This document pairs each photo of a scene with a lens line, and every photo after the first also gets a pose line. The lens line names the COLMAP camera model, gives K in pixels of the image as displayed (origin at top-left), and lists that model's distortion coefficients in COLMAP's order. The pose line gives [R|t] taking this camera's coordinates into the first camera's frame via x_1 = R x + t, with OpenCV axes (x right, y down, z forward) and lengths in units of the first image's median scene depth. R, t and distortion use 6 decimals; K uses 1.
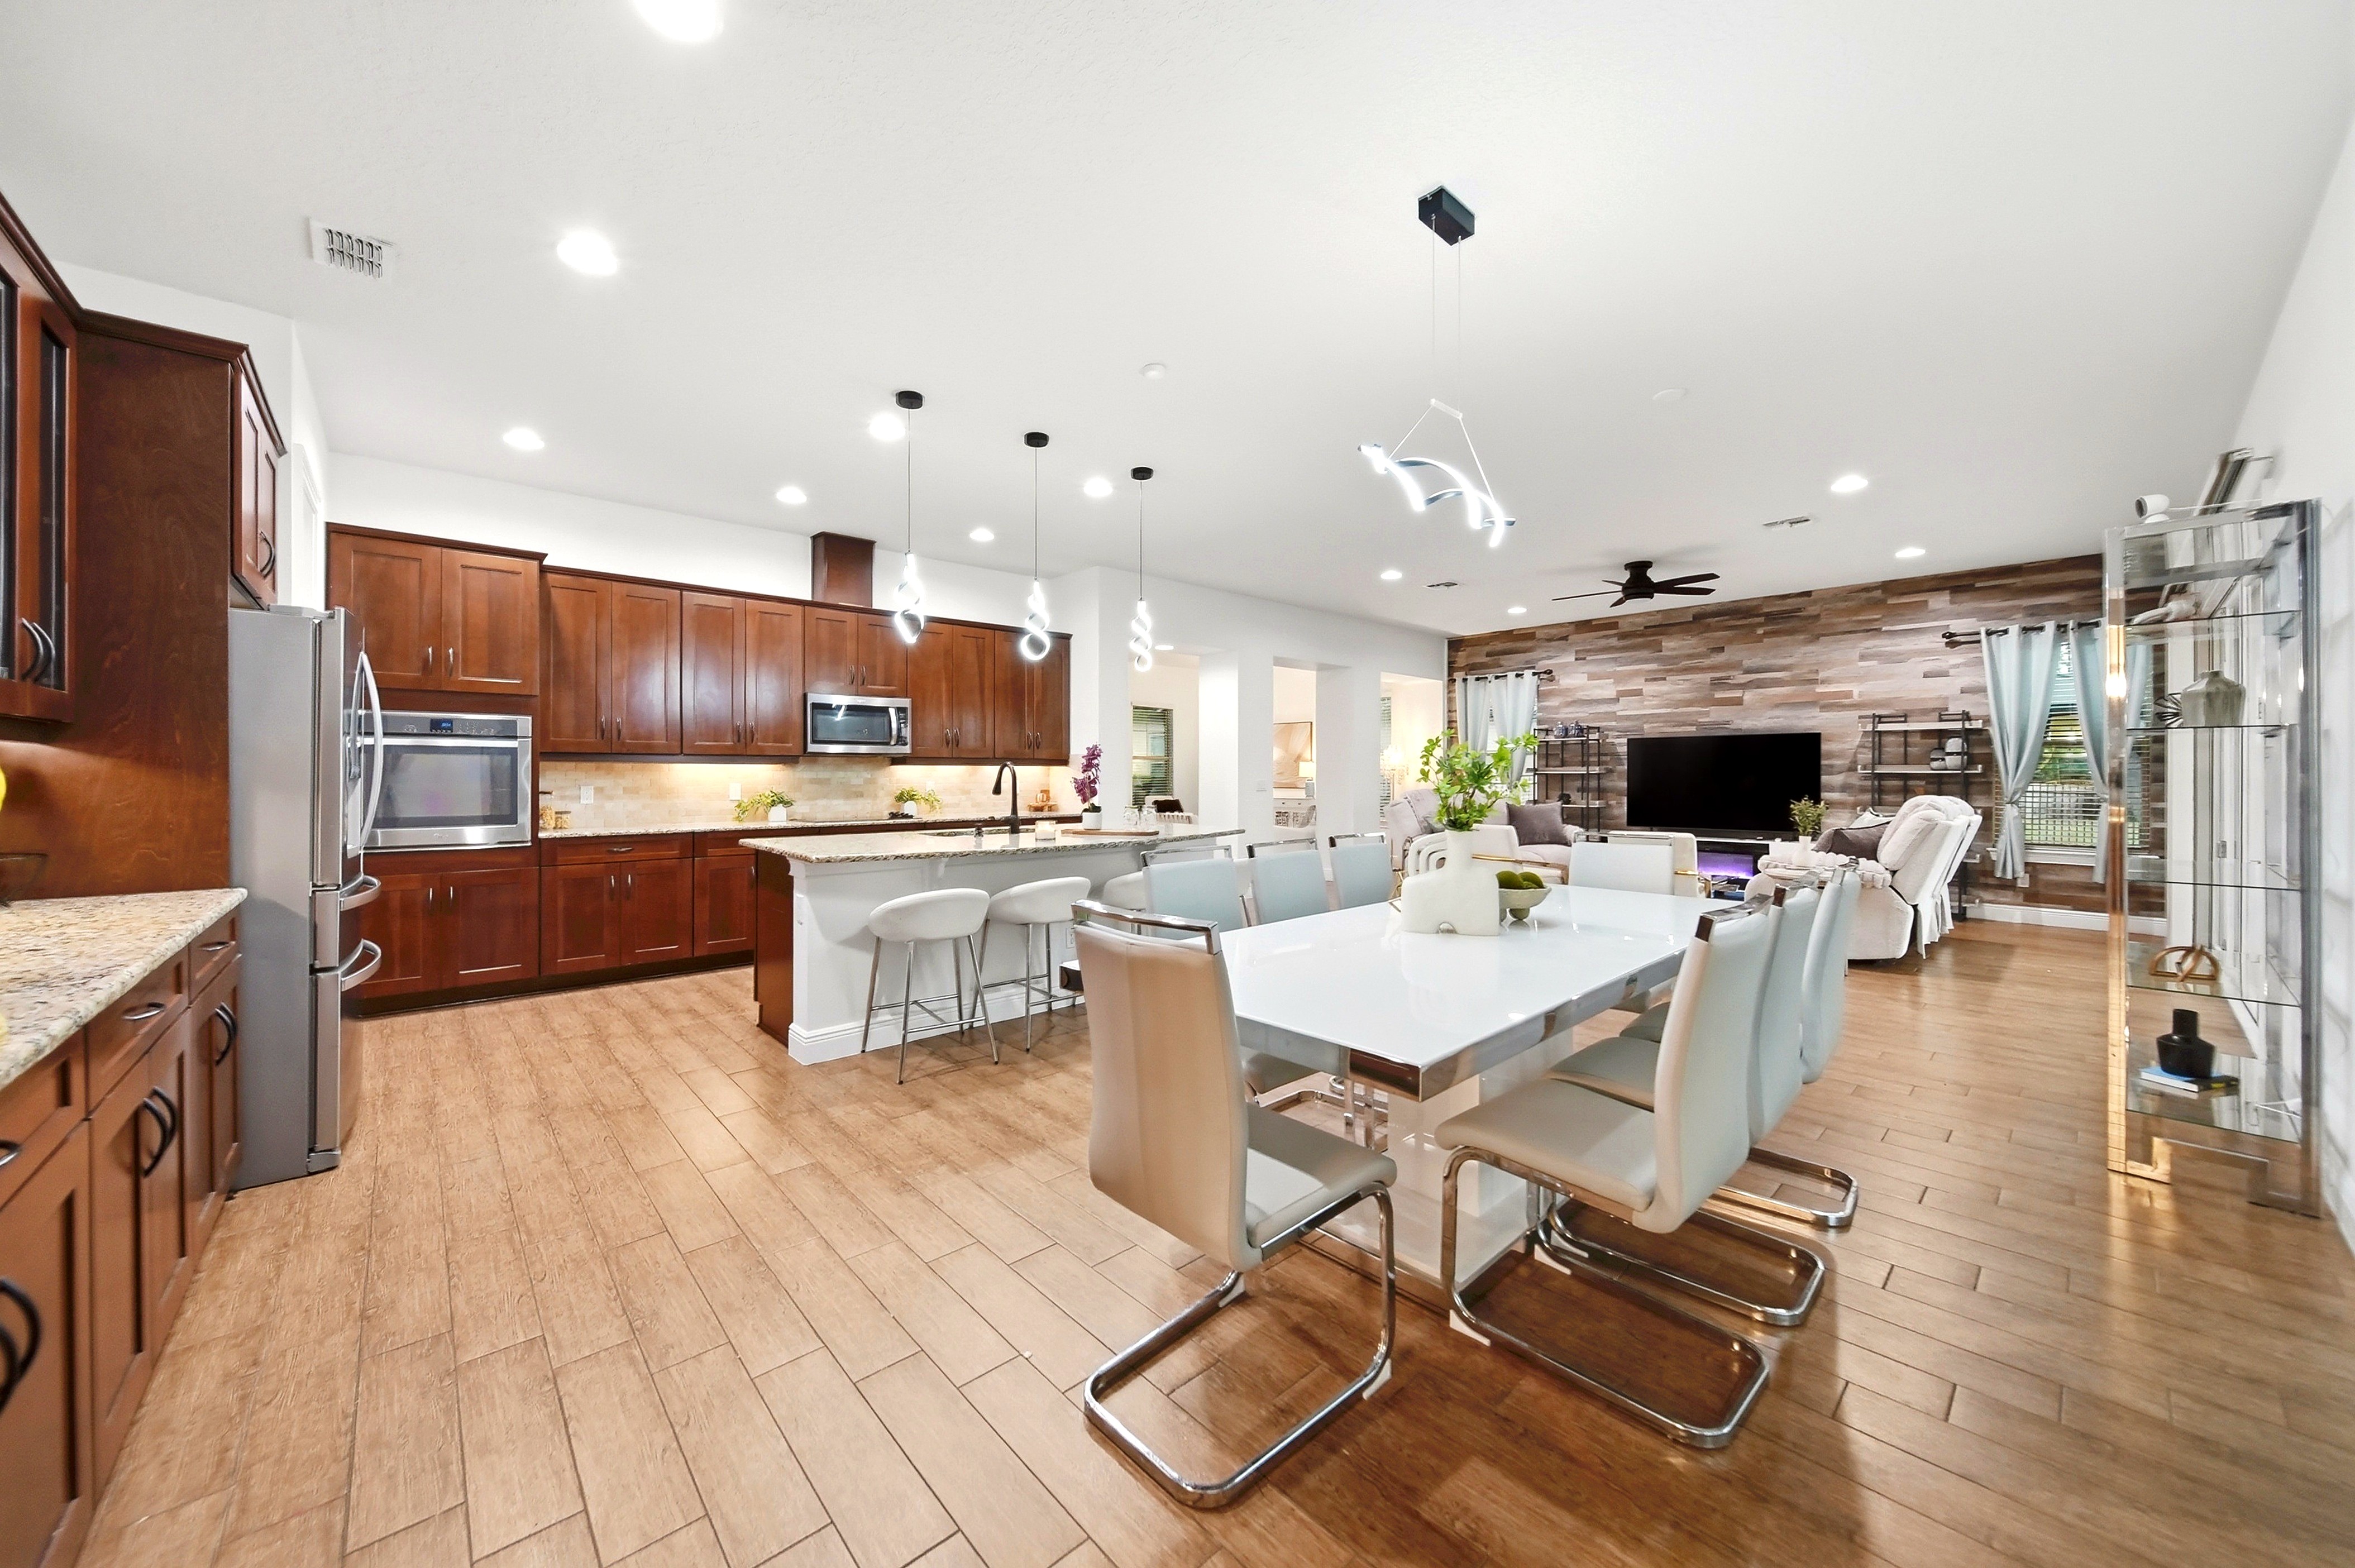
lens RADIAL K [[845.9, 0, 1167.7], [0, 845.9, 775.2], [0, 0, 1]] dist [-0.002467, -0.001831]
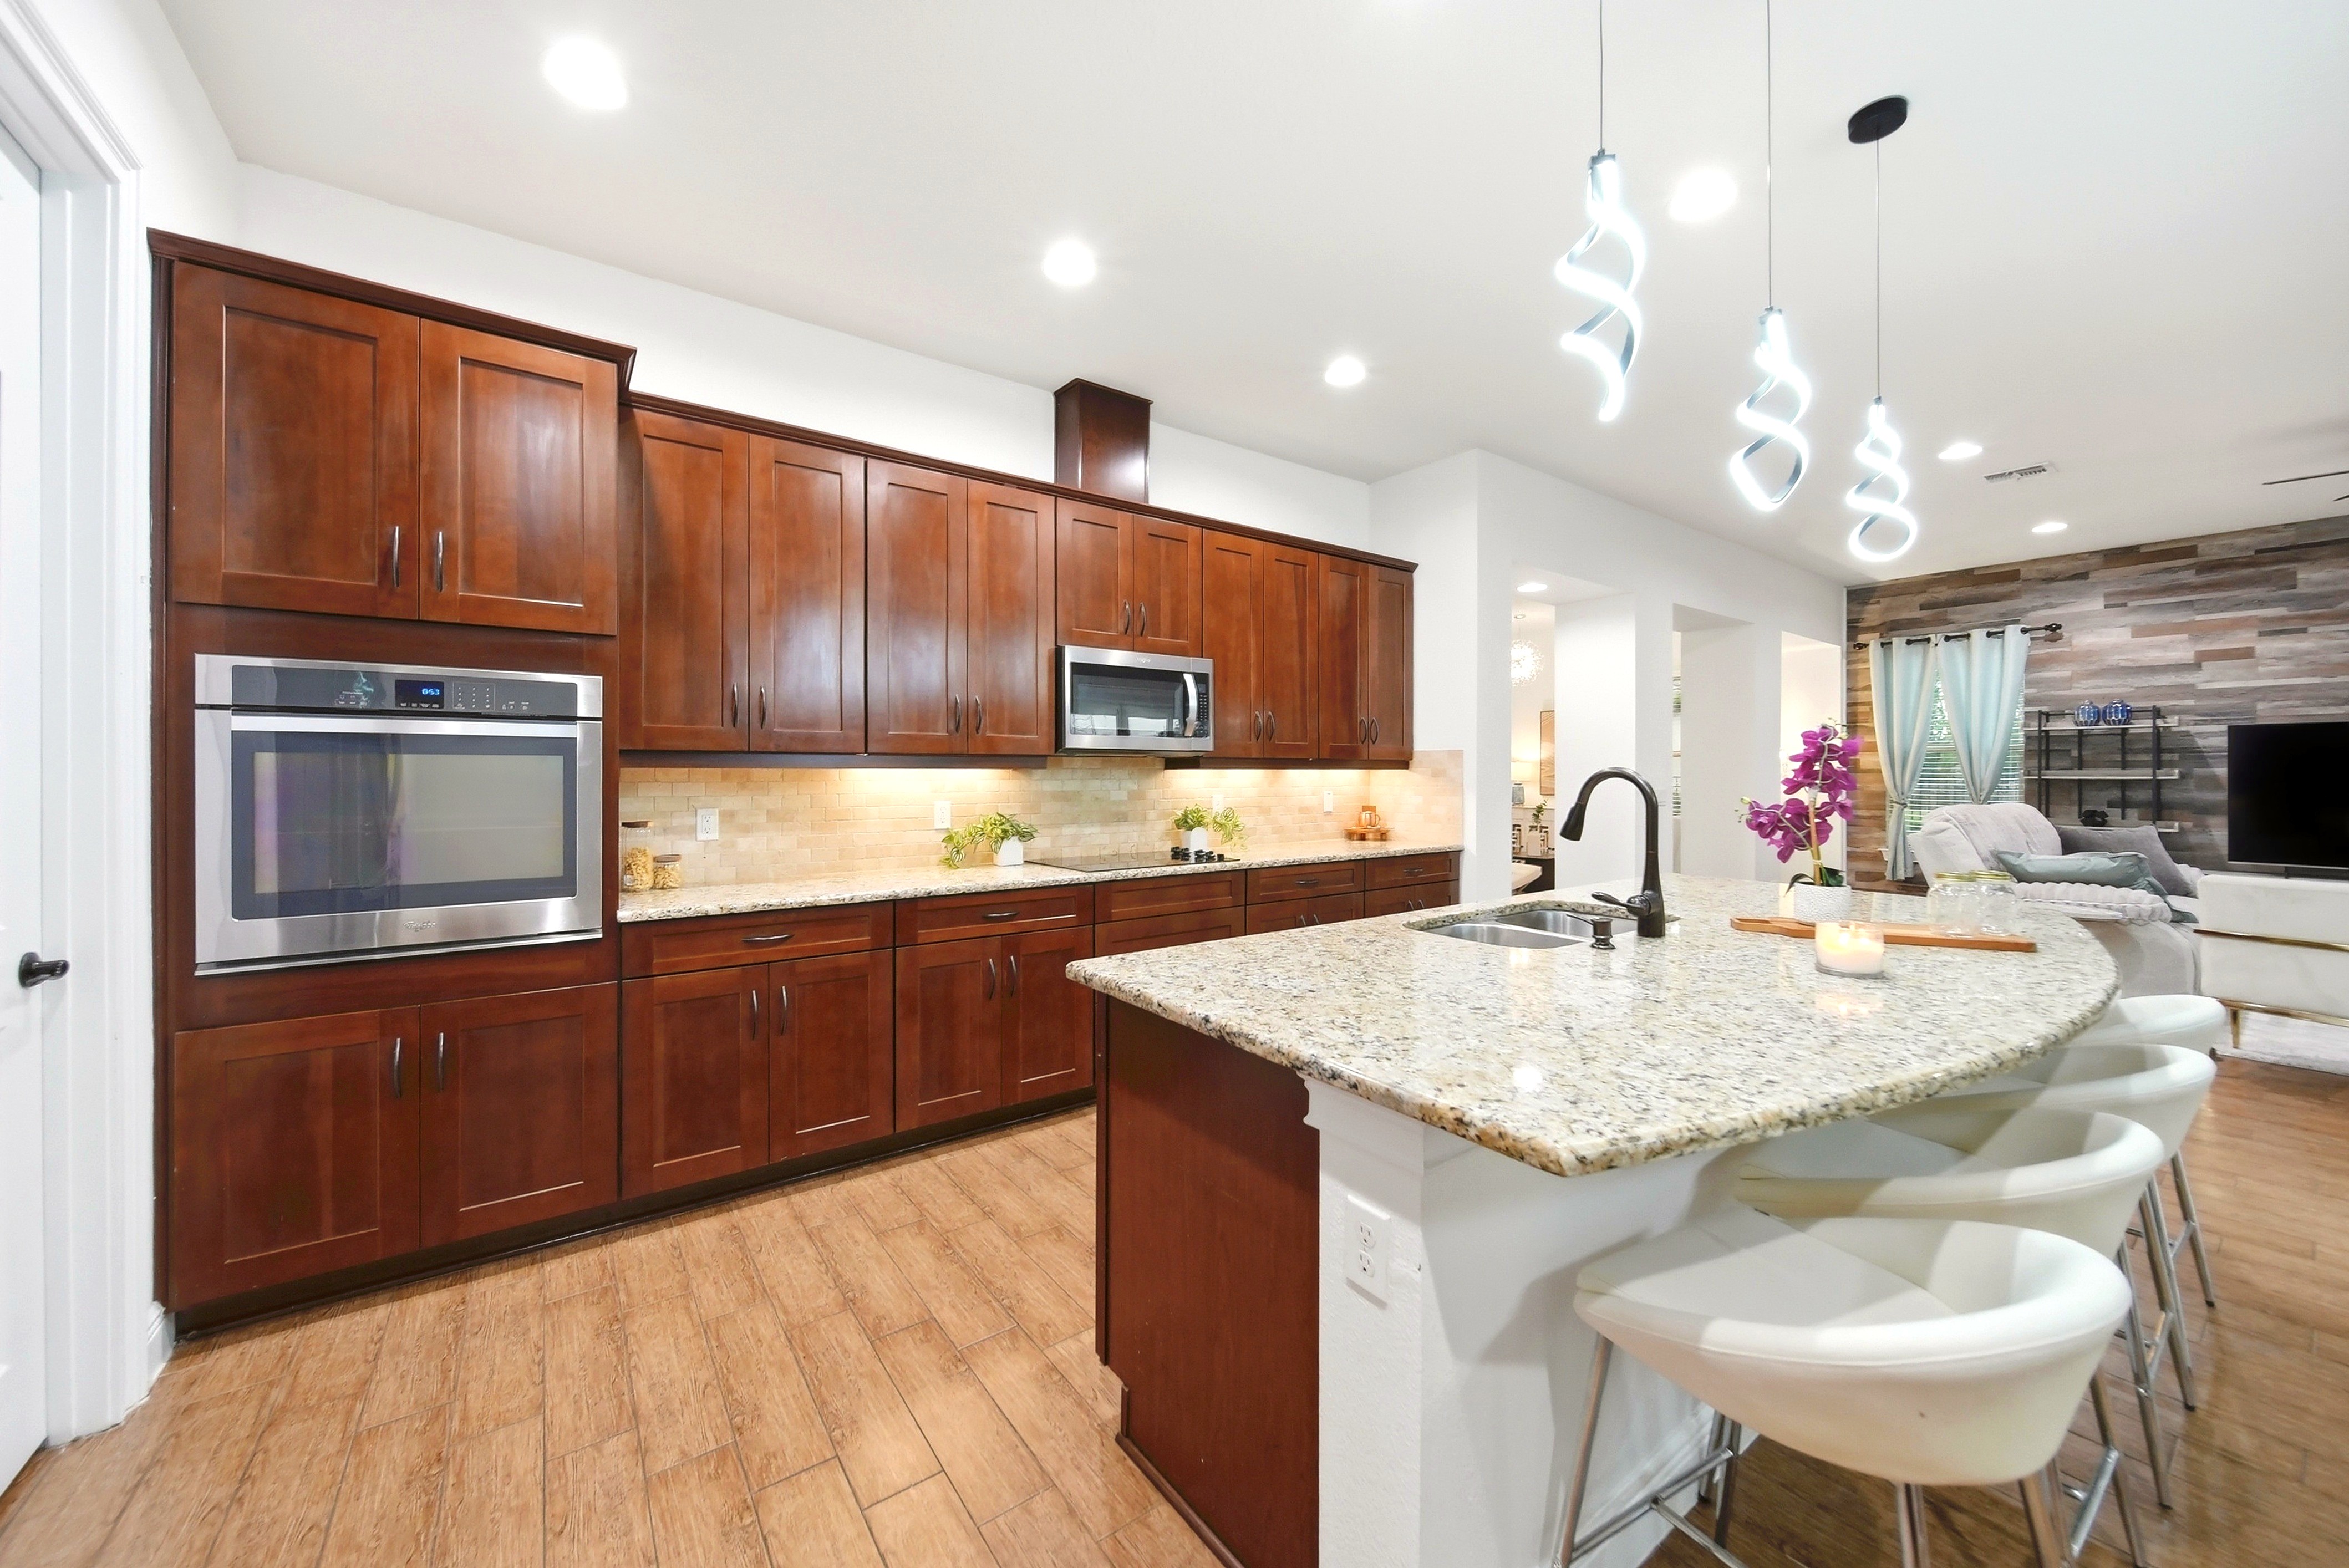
lens RADIAL K [[843.7, 0, 1164.7], [0, 843.7, 775.9], [0, 0, 1]] dist [-0.002467, -0.001831]
pose [[0.994744, -0.000138, -0.102391, -0.260966], [0.000428, 0.999996, 0.002809, -0.008731], [0.102390, -0.002838, 0.994740, 0.376912]]
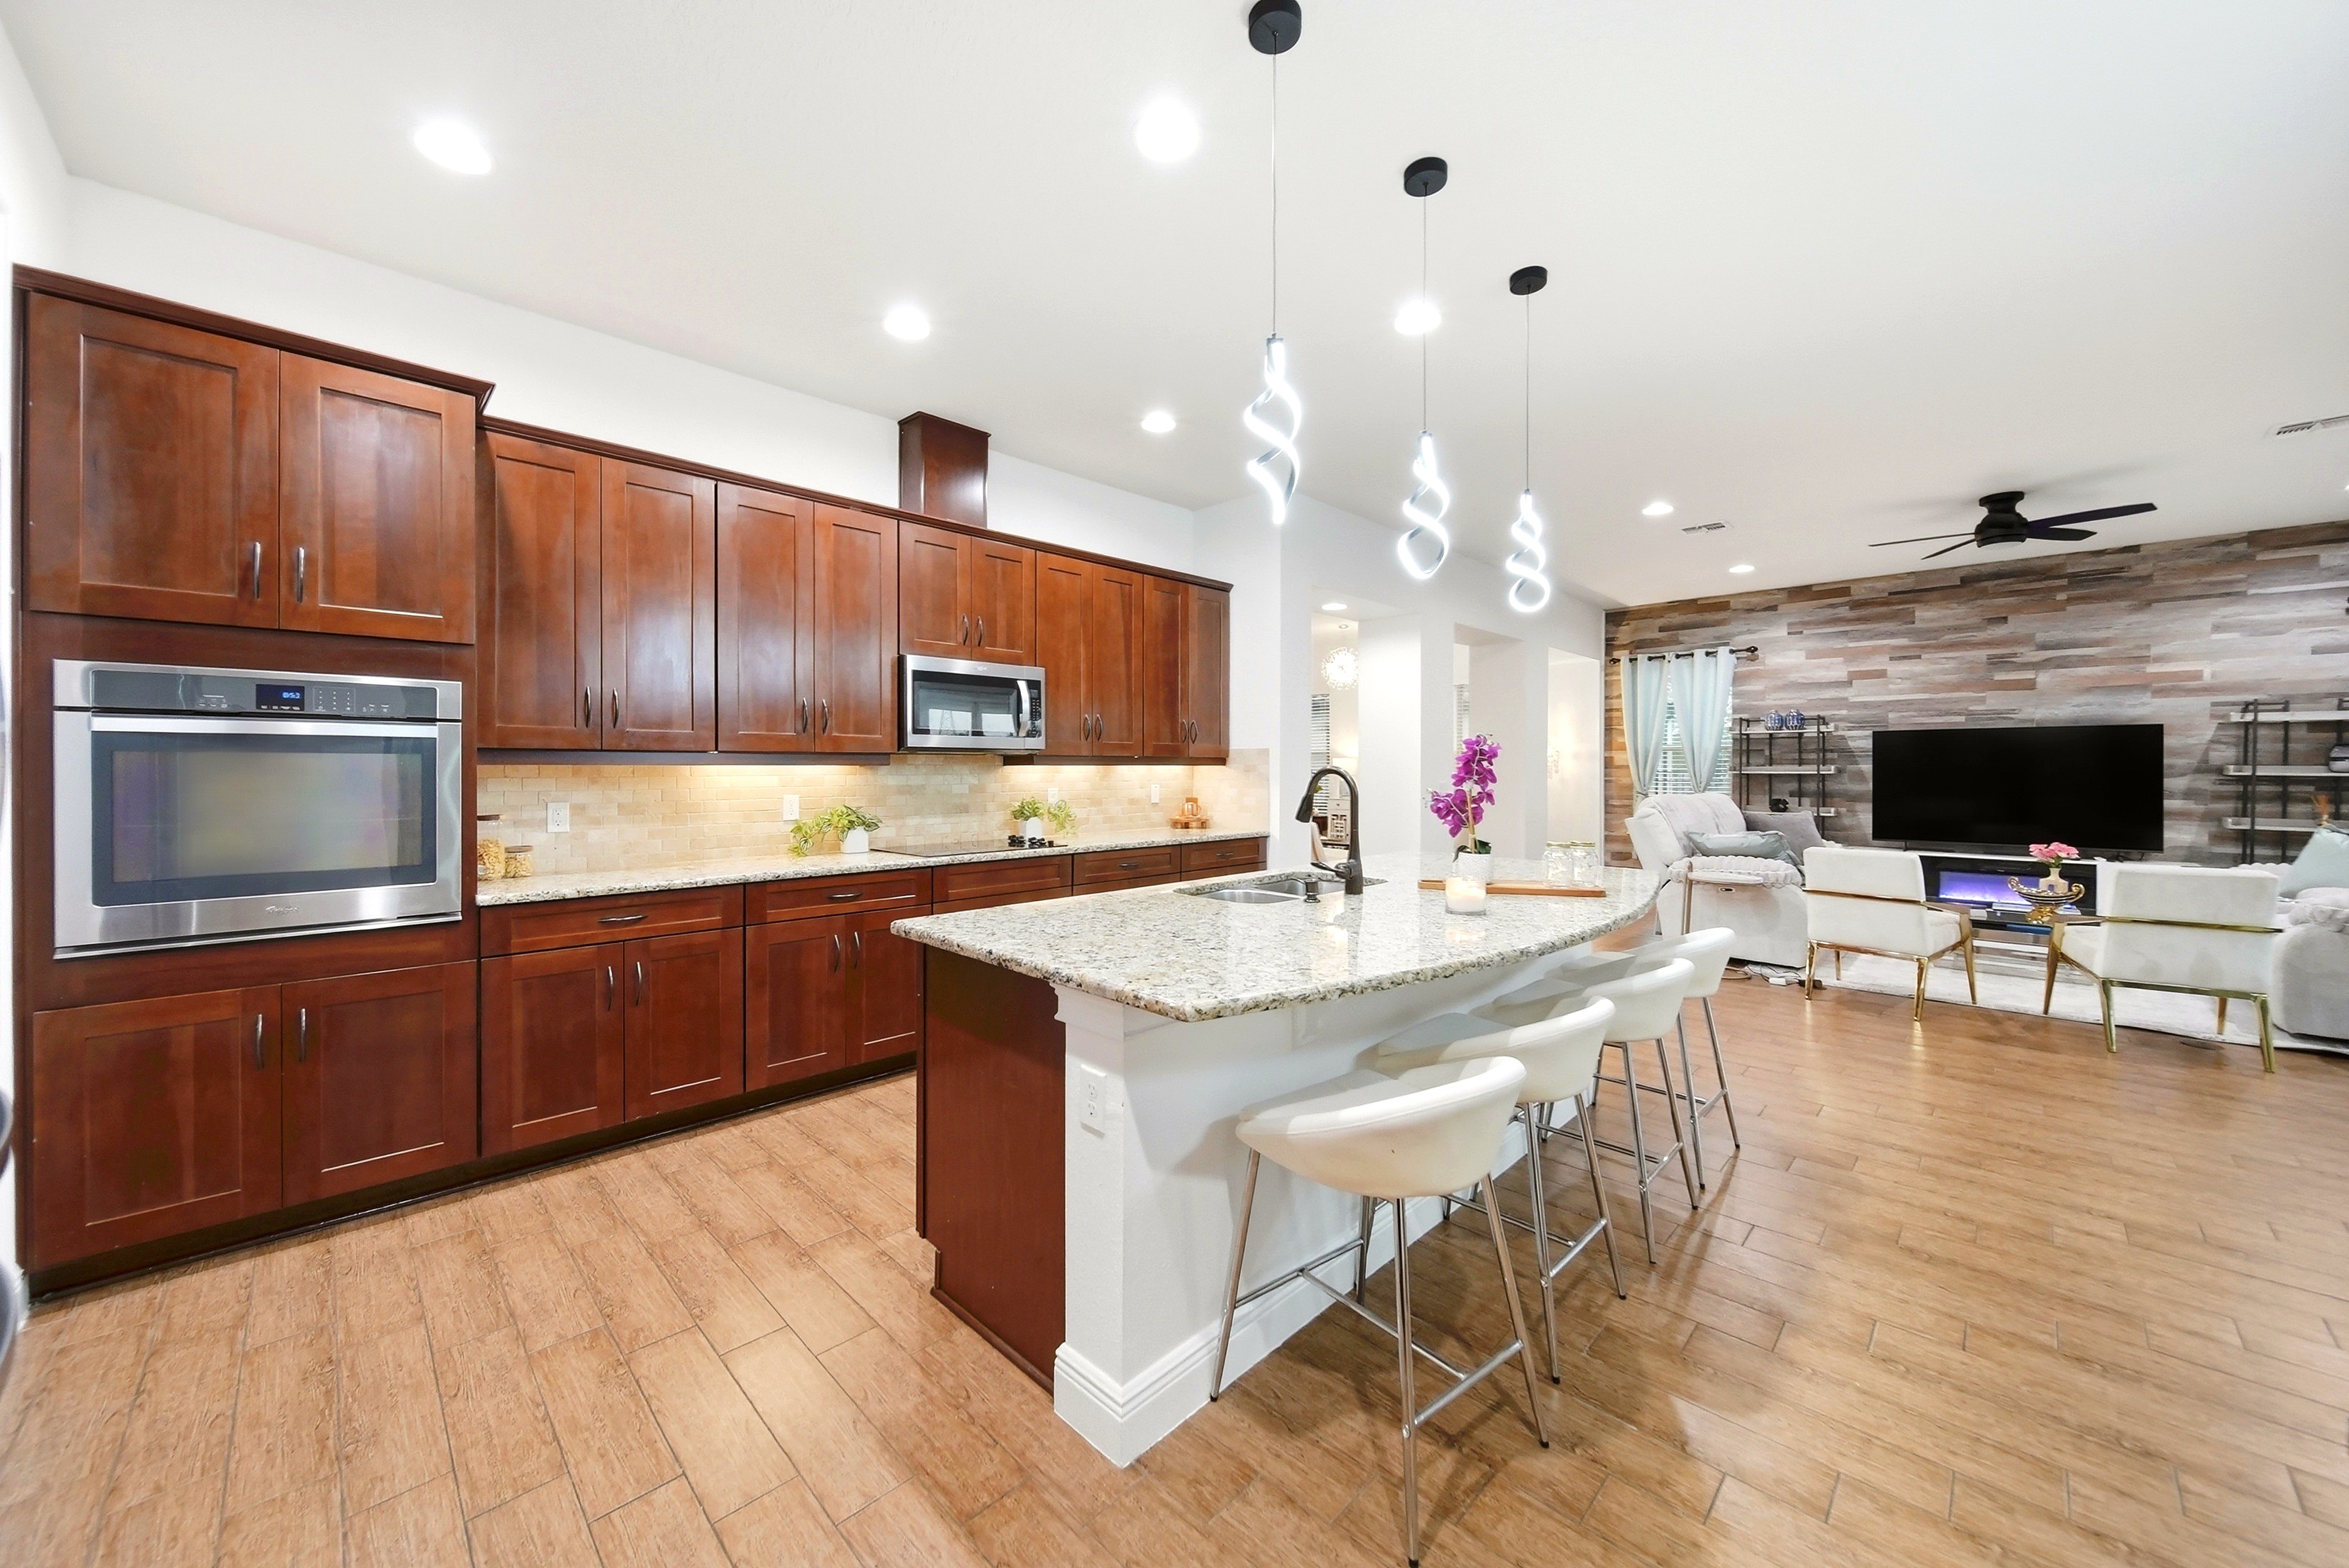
lens RADIAL K [[843.7, 0, 1163.2], [0, 843.7, 771.9], [0, 0, 1]] dist [-0.002467, -0.001831]
pose [[0.998677, 0.000245, 0.051426, -0.230374], [-0.000517, 0.999986, 0.005278, -0.010225], [-0.051424, -0.005297, 0.998663, 0.303394]]
